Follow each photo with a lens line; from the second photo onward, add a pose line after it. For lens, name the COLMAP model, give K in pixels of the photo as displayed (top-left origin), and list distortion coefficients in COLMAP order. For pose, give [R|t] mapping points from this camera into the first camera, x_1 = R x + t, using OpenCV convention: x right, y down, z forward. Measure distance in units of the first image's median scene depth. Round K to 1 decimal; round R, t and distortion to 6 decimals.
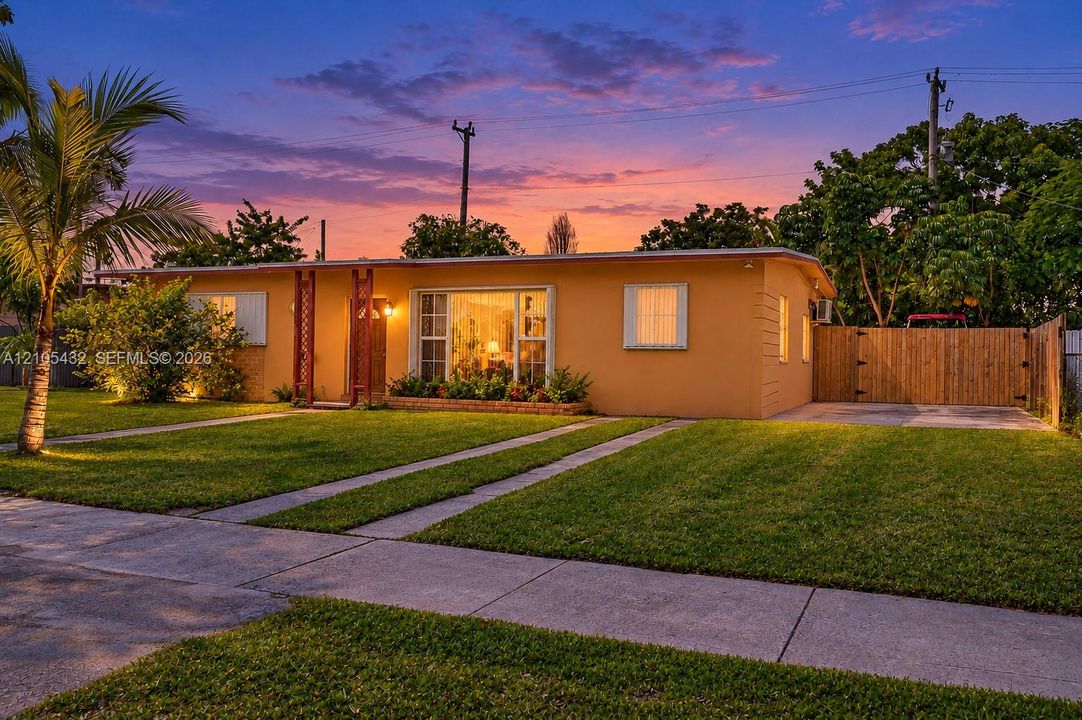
lens RADIAL K [[892.3, 0, 541.1], [0, 892.3, 358.6], [0, 0, 1]] dist [0.004269, 0.002230]
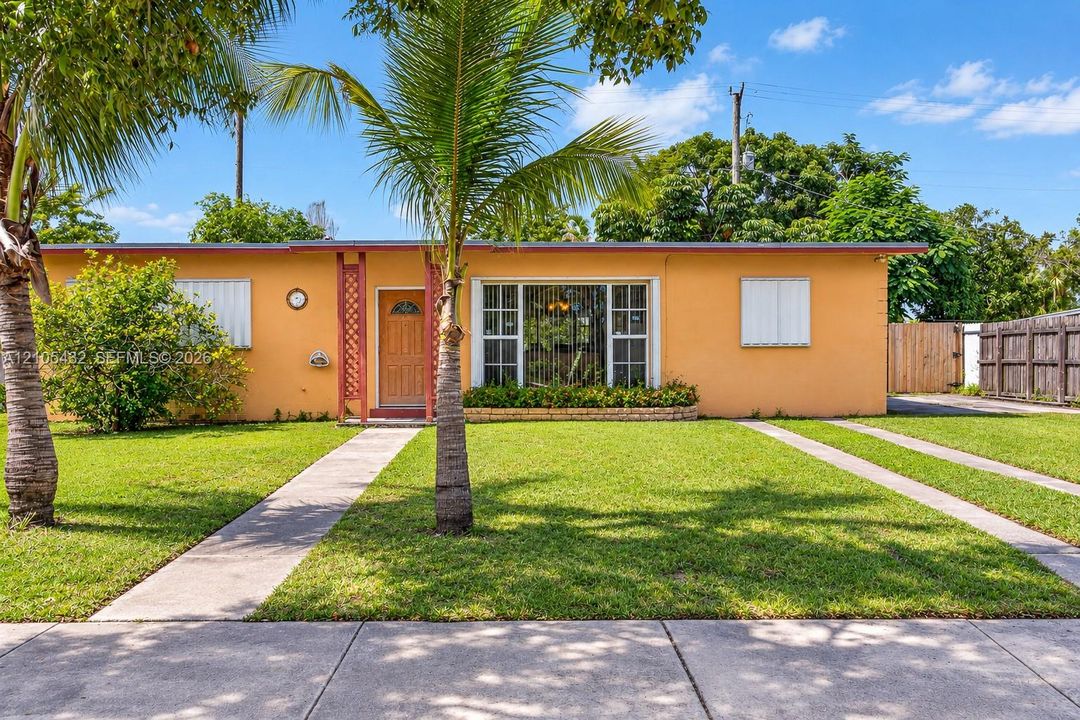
lens RADIAL K [[890.6, 0, 541.1], [0, 890.6, 355.8], [0, 0, 1]] dist [0.004269, 0.002230]
pose [[0.902419, -0.018293, 0.430472, -0.436563], [0.016918, 0.999832, 0.007021, -0.010023], [-0.430528, 0.000947, 0.902577, 0.220945]]
